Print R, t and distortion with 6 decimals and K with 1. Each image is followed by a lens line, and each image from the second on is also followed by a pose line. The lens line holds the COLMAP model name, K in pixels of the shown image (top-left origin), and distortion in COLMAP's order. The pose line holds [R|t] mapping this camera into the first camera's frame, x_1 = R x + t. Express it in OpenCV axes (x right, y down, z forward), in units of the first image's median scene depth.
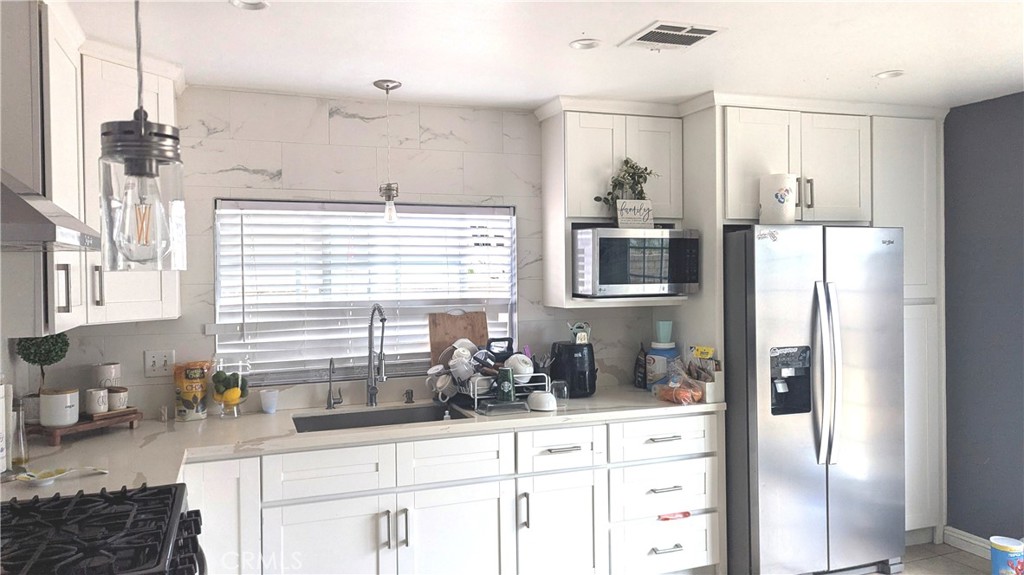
lens RADIAL K [[696.5, 0, 512.0], [0, 696.5, 287.5], [0, 0, 1]] dist [0.052359, -0.000464]
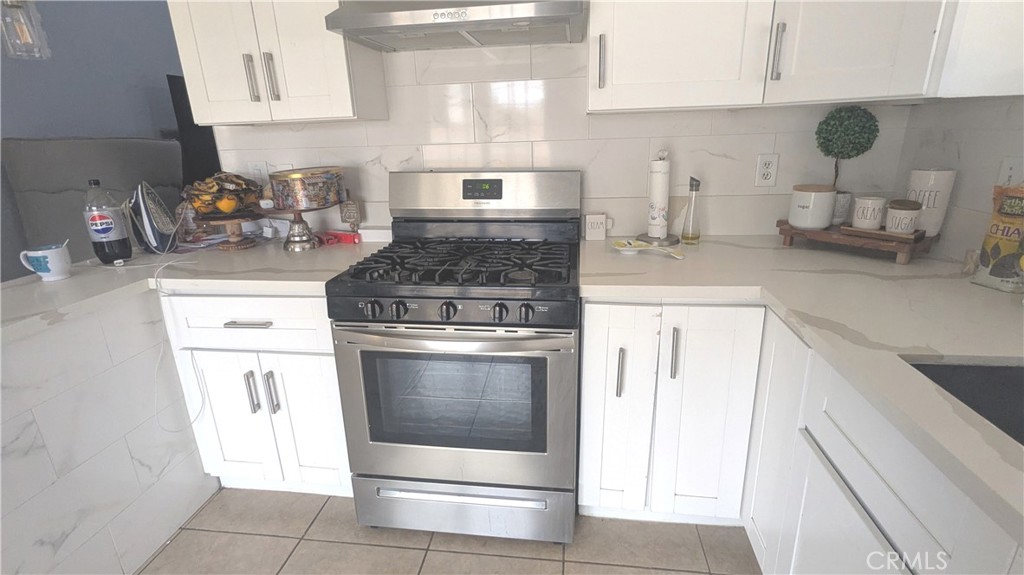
lens RADIAL K [[483.5, 0, 512.0], [0, 483.5, 287.5], [0, 0, 1]] dist [0.001684, 0.000533]
pose [[-0.484290, 0.295334, -0.823554, 0.054971], [0.020688, 0.944906, 0.326687, 0.048472], [0.874663, 0.141174, -0.463719, 0.789081]]
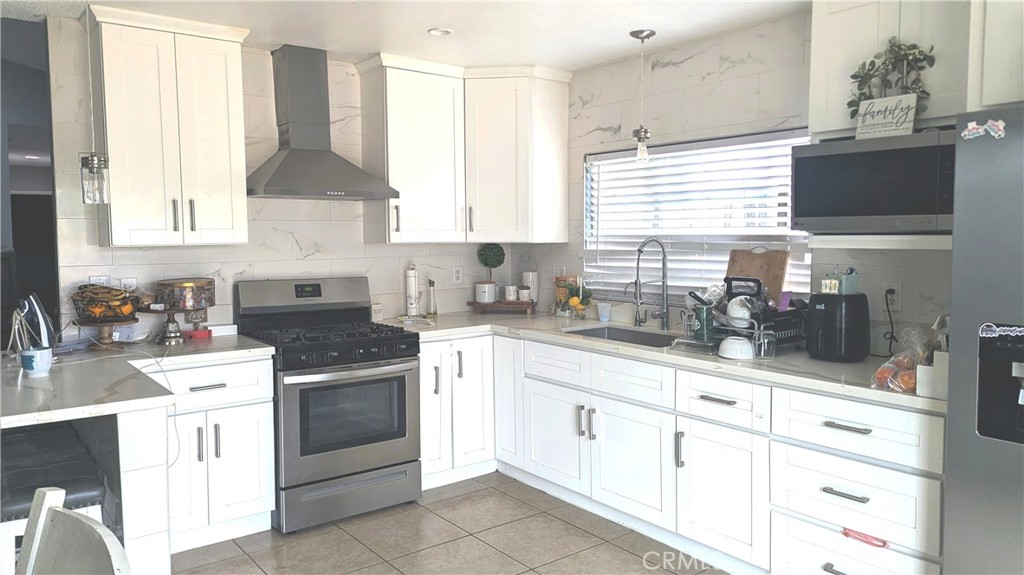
lens RADIAL K [[742.5, 0, 512.0], [0, 742.5, 287.5], [0, 0, 1]] dist [0.000803, 0.001336]
pose [[0.288754, 0.080242, -0.954035, 0.863634], [-0.015306, 0.996741, 0.079201, 0.013926], [0.957281, -0.008268, 0.289041, 0.448732]]
